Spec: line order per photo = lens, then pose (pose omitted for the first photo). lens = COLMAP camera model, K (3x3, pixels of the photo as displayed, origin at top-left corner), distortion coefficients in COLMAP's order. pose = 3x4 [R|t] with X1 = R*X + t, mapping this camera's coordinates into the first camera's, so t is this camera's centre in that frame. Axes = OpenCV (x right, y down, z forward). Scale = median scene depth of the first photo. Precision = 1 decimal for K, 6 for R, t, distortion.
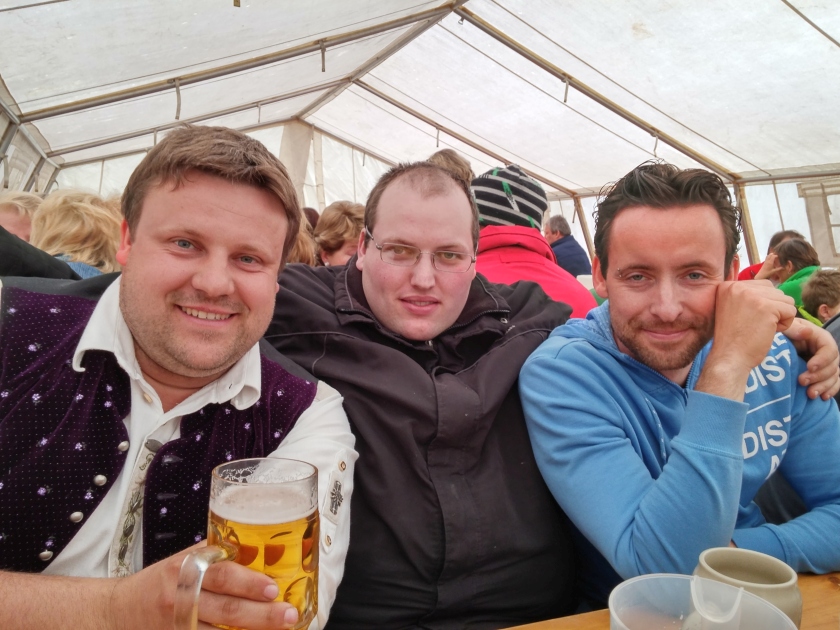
lens RADIAL K [[758.0, 0, 420.0], [0, 758.0, 315.0], [0, 0, 1]] dist [0.054993, -0.000142]
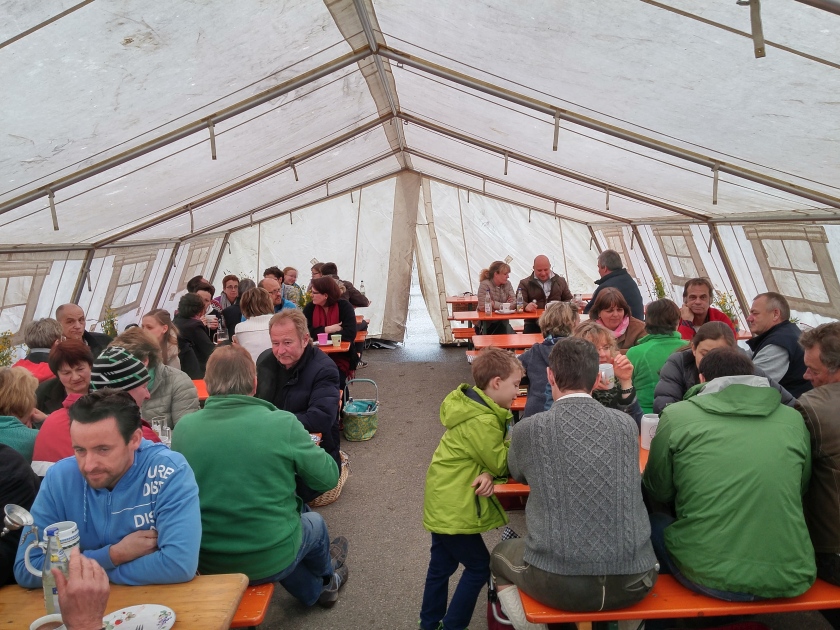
lens RADIAL K [[758.0, 0, 420.0], [0, 758.0, 315.0], [0, 0, 1]] dist [0.054993, -0.000142]
pose [[0.921358, -0.031239, -0.387459, 0.400452], [0.041397, 0.998983, 0.017896, -0.073456], [0.386506, -0.032528, 0.921713, -0.090726]]
